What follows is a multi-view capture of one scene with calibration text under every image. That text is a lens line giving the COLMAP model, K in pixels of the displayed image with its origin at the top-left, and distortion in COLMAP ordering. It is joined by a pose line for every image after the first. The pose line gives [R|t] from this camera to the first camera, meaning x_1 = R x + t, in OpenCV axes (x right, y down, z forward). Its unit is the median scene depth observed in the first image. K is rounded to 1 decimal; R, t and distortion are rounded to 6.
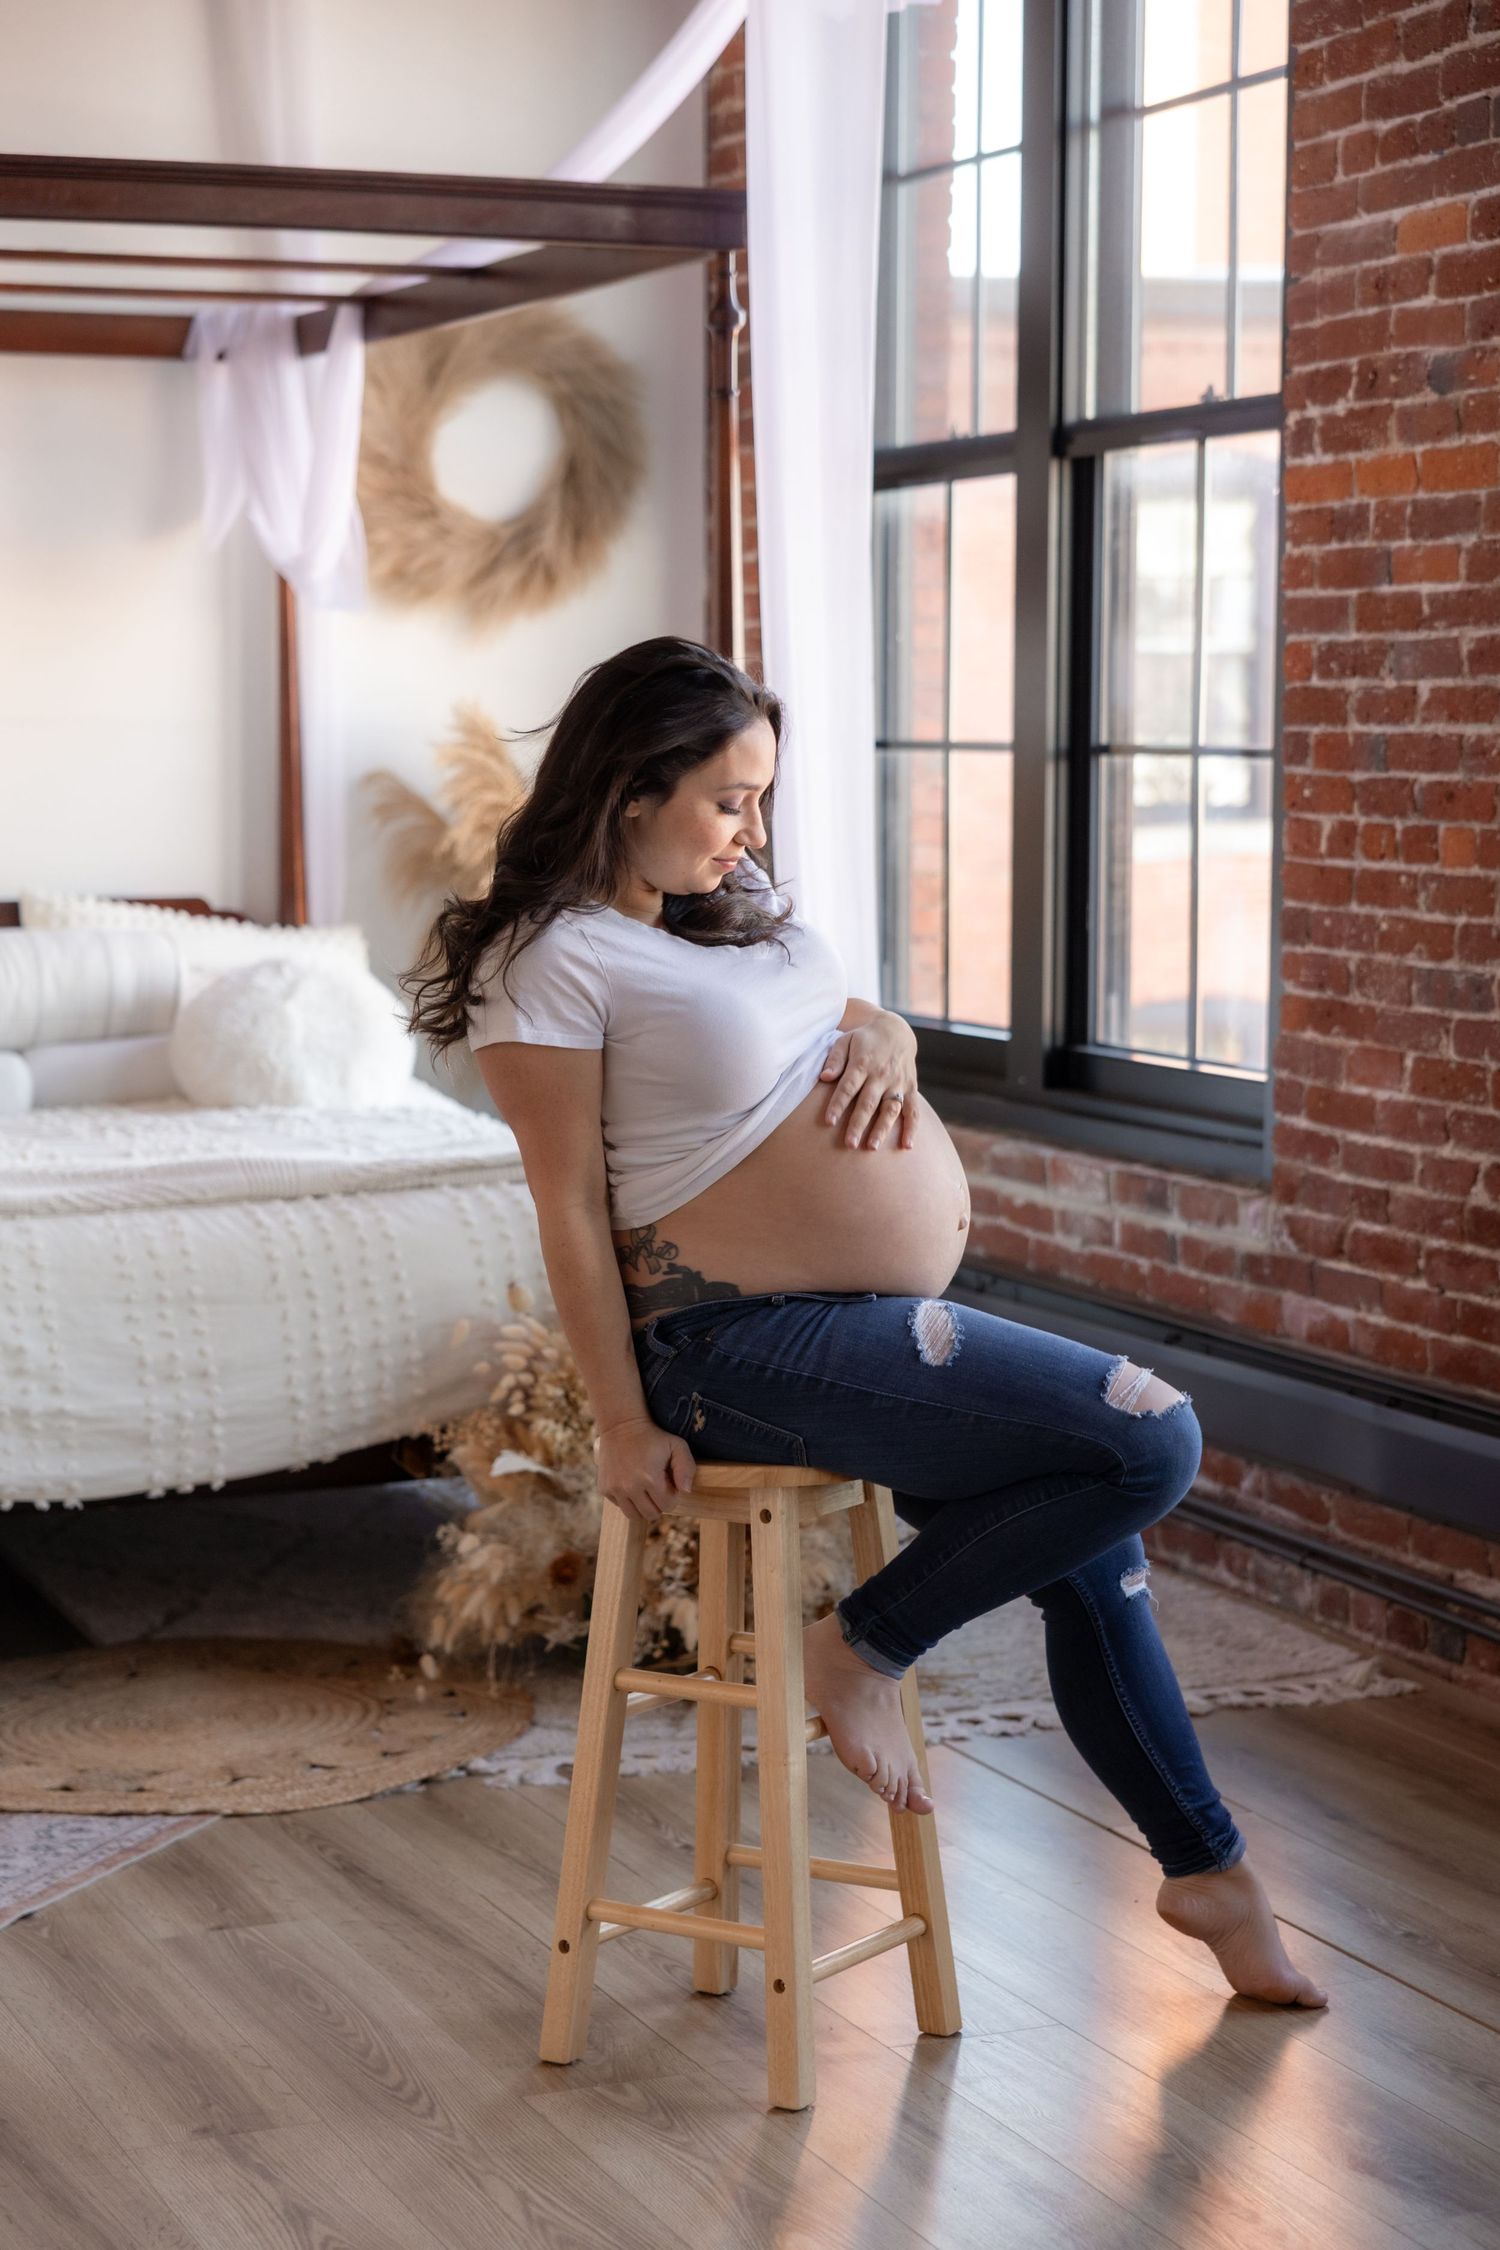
lens RADIAL K [[4389.4, 0, 750.0], [0, 4389.4, 1125.0], [0, 0, 1]] dist [0.060907, -0.288733]
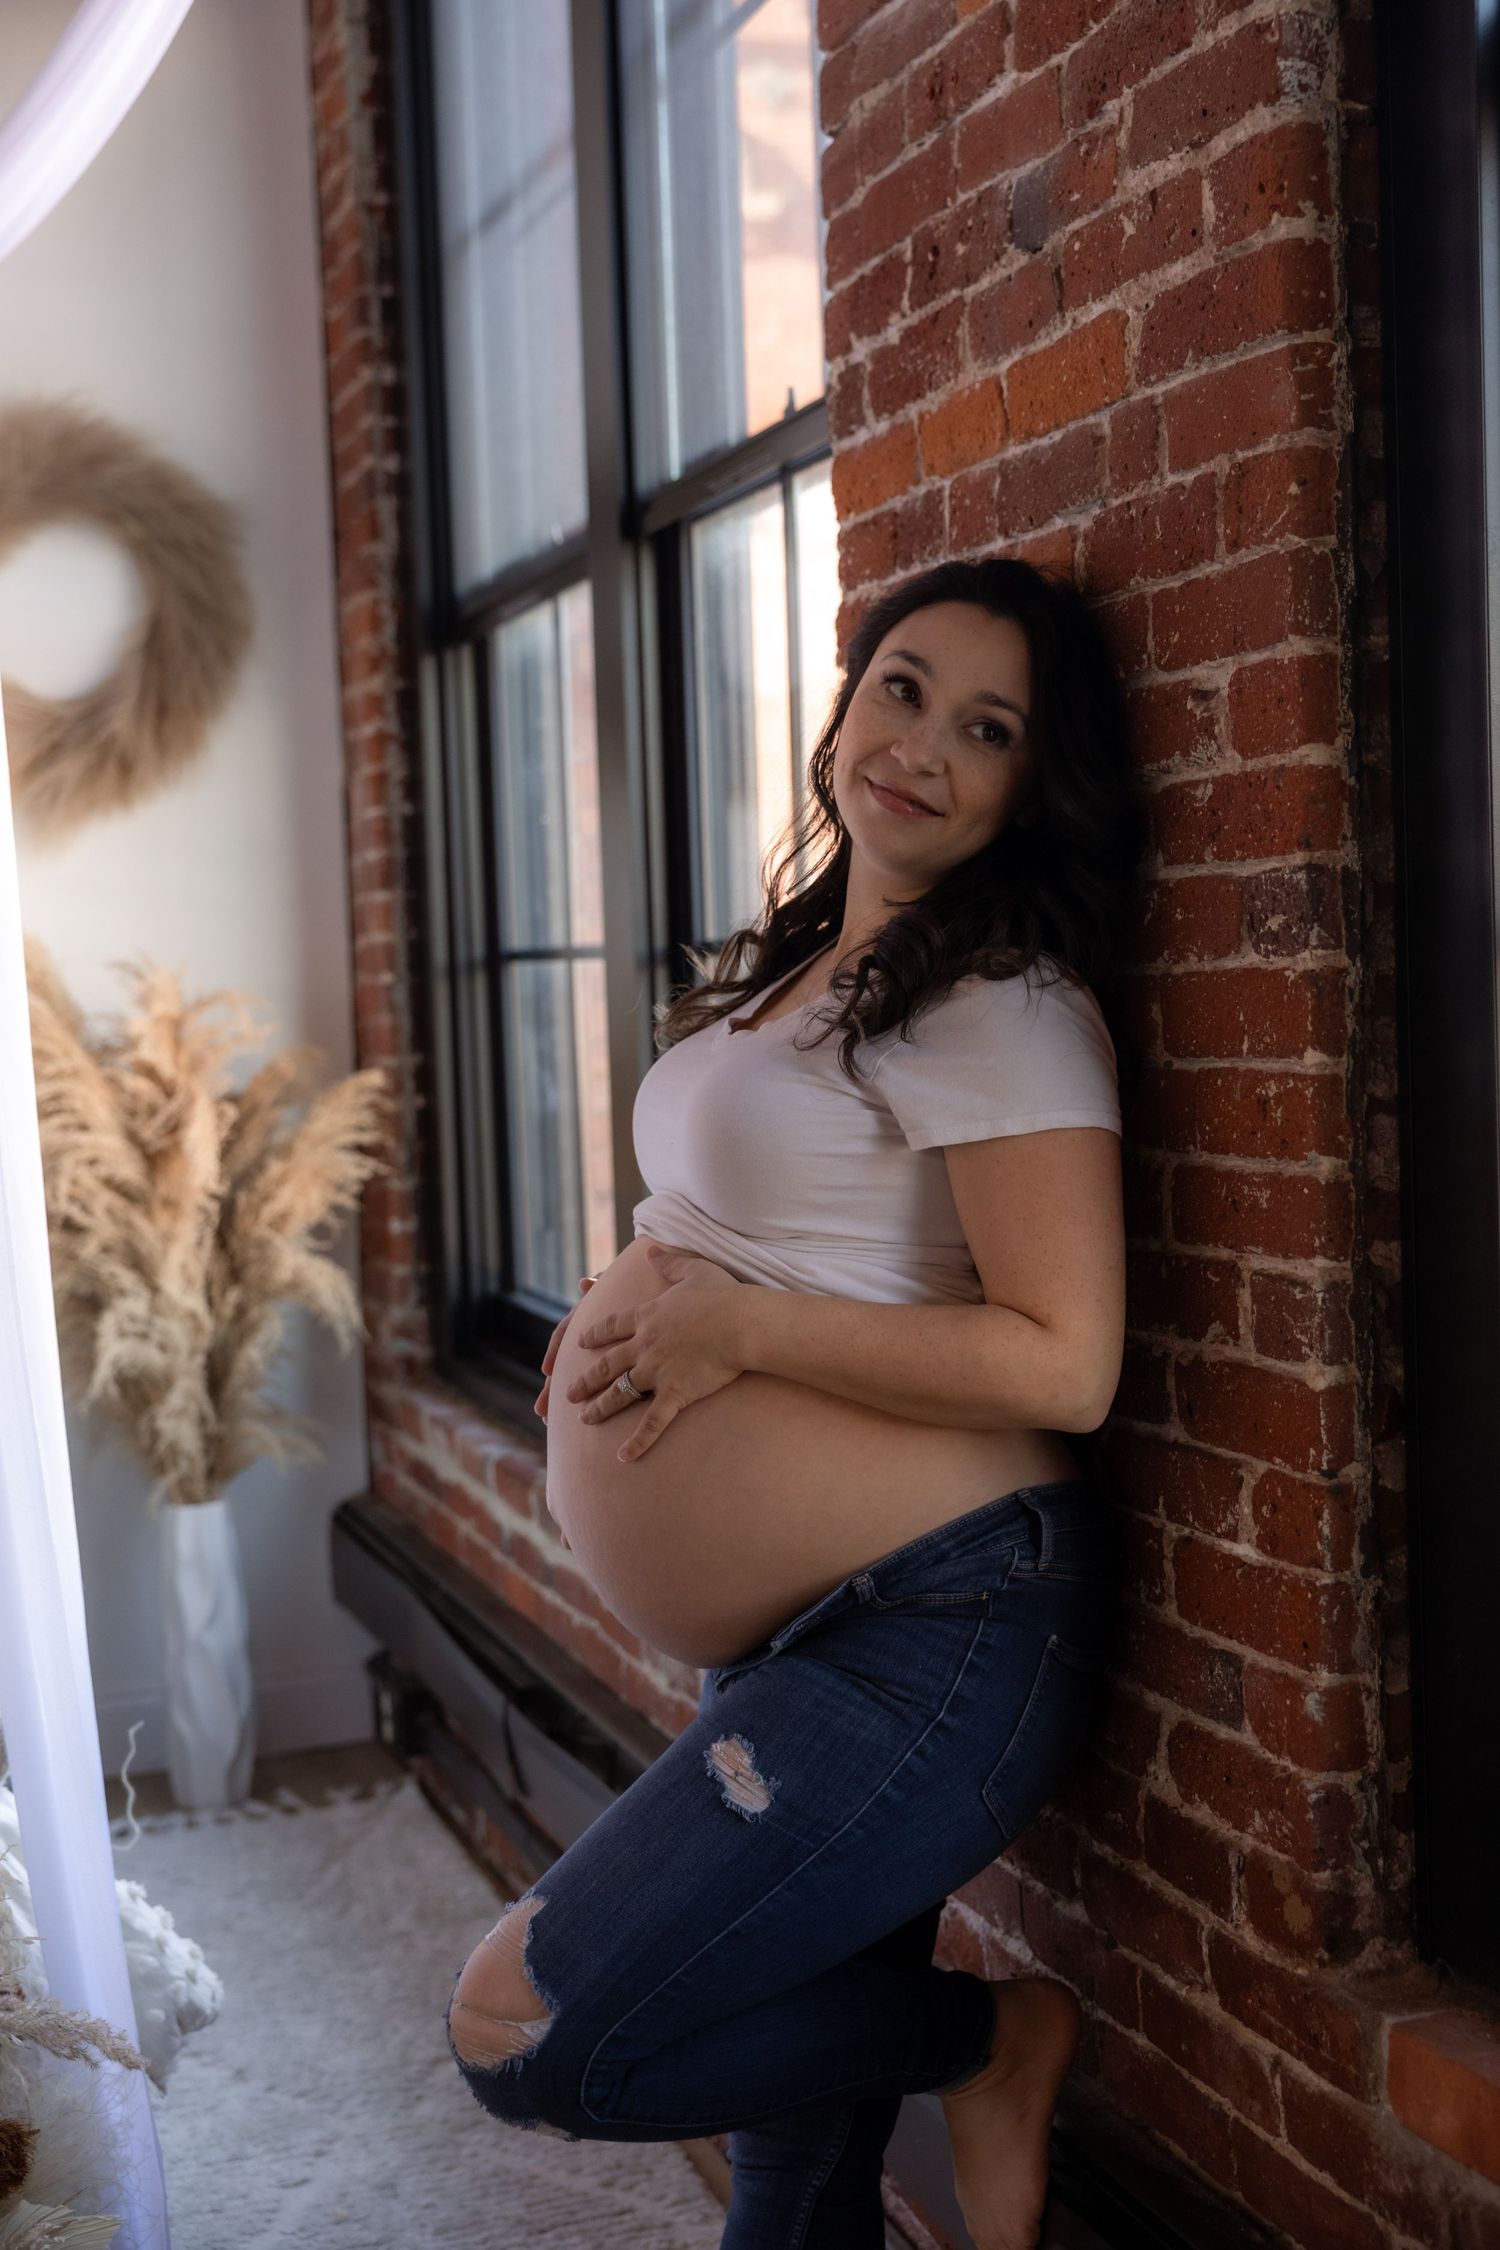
lens RADIAL K [[2999.9, 0, 750.0], [0, 2999.9, 1125.0], [0, 0, 1]] dist [0.003522, 0.043928]
pose [[0.997103, -0.036730, -0.066602, 0.140938], [0.034482, 0.998806, -0.034601, -0.048748], [0.067793, 0.032204, 0.997180, 0.629206]]
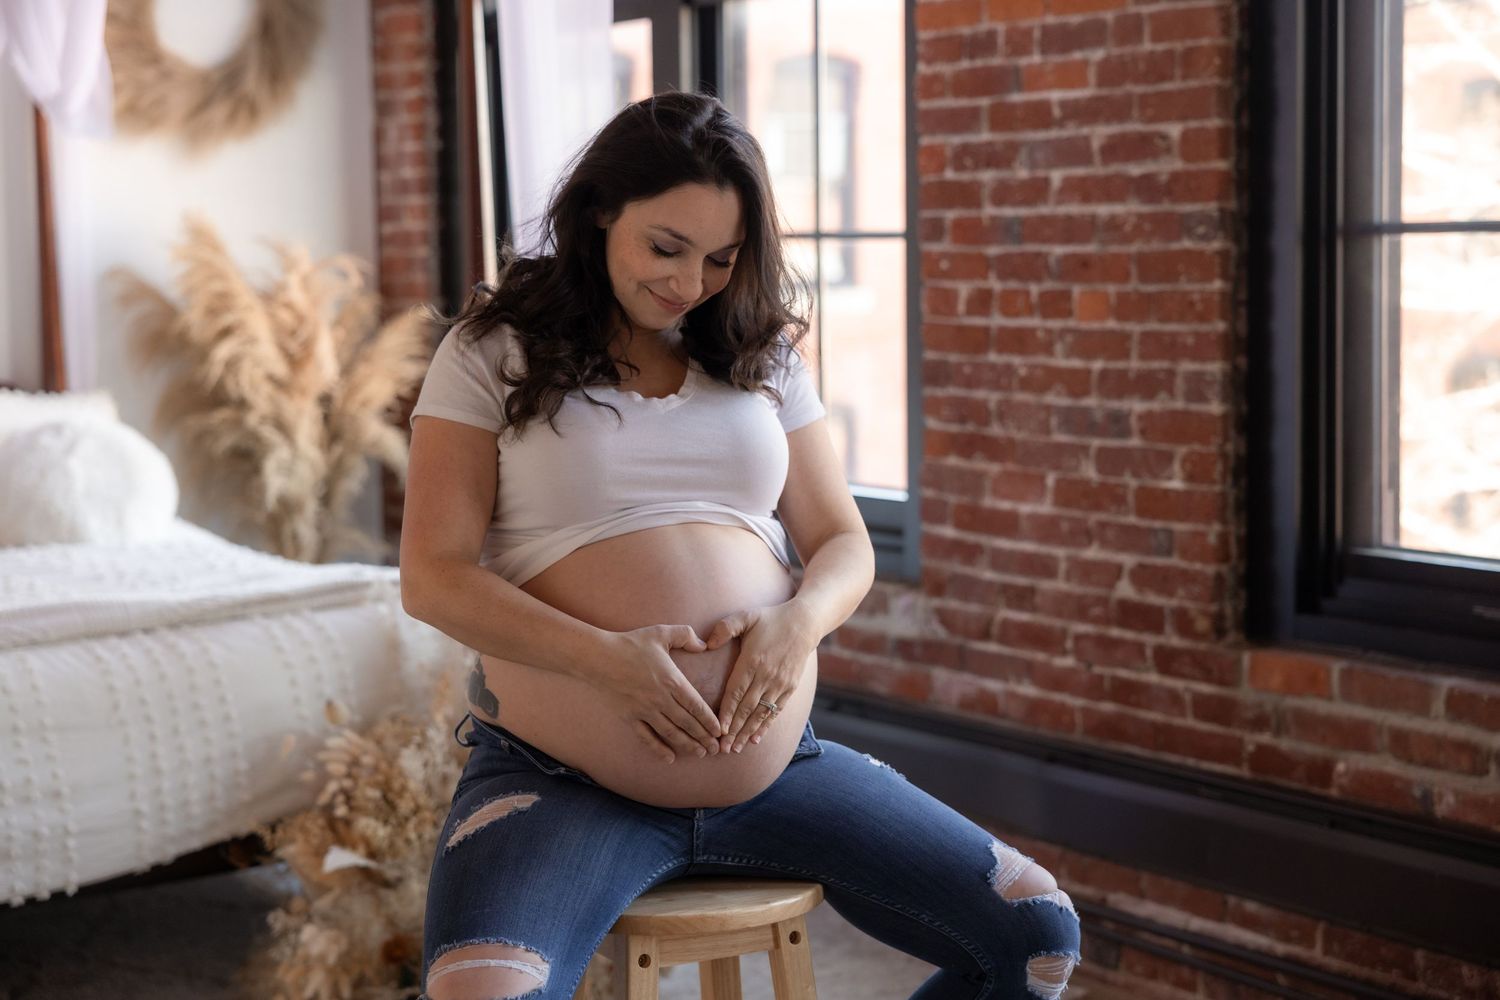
lens RADIAL K [[2846.4, 0, 806.0], [0, 2846.4, 497.9], [0, 0, 1]] dist [0.047972, -0.323208]
pose [[0.979914, -0.035657, 0.196205, -0.074071], [0.035925, 0.999352, 0.002196, -0.013945], [-0.196156, 0.004897, 0.980560, 0.232745]]
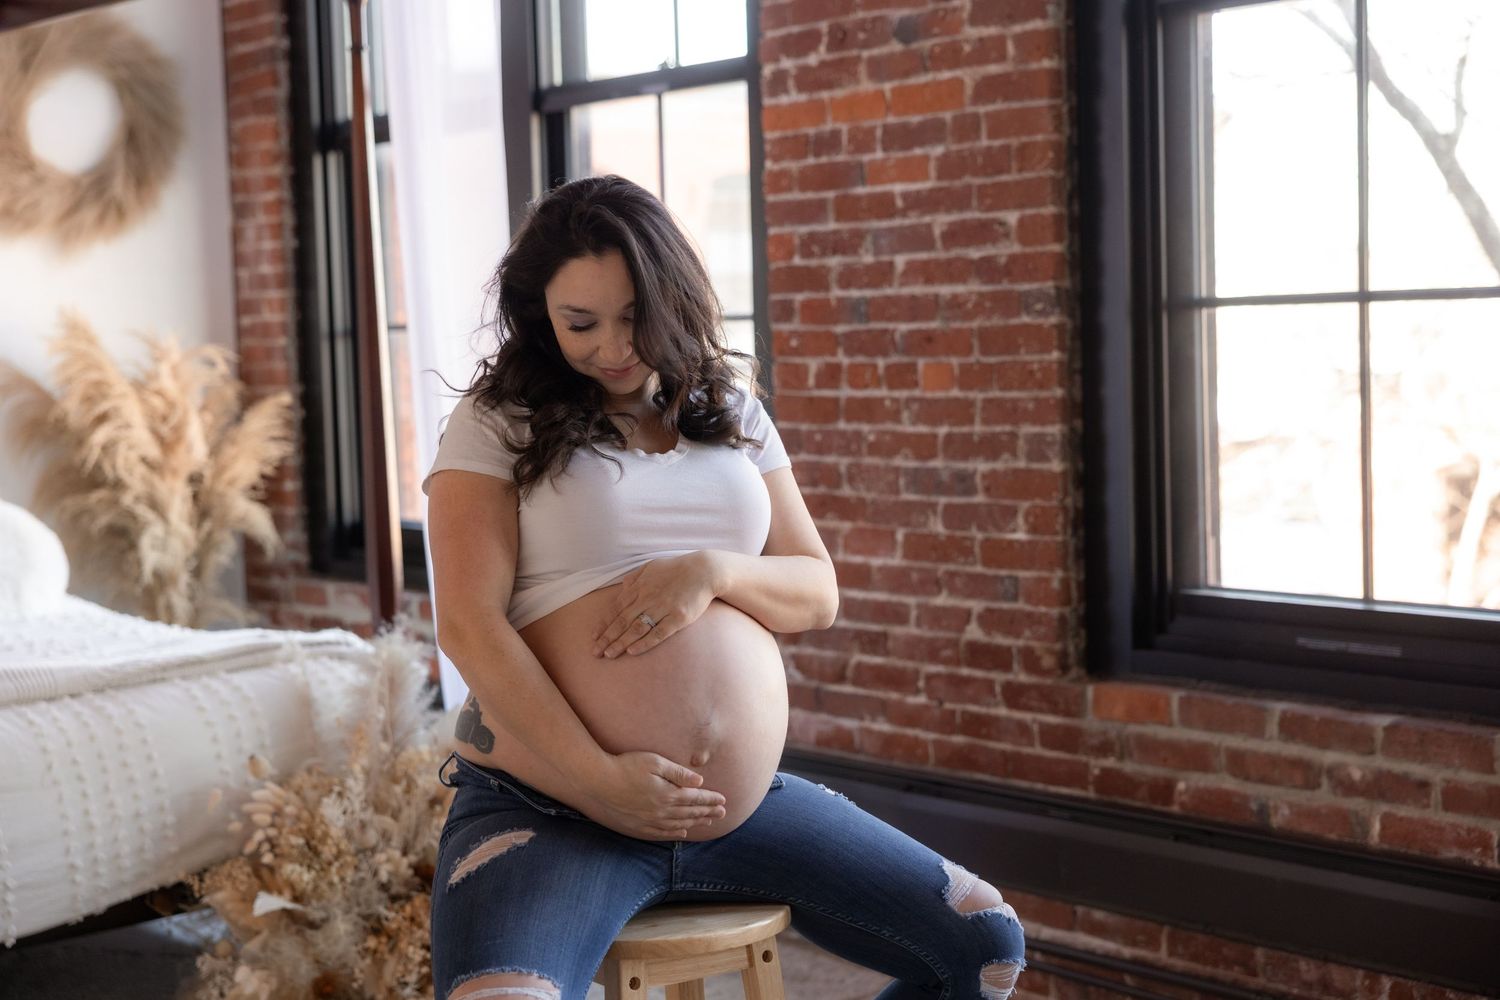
lens RADIAL K [[2557.4, 0, 811.2], [0, 2557.4, 503.7], [0, 0, 1]] dist [0.032143, -0.143112]
pose [[0.953754, -0.052067, 0.296045, -0.110320], [0.059657, 0.998080, -0.016656, -0.012937], [-0.294609, 0.033547, 0.955029, 0.253917]]
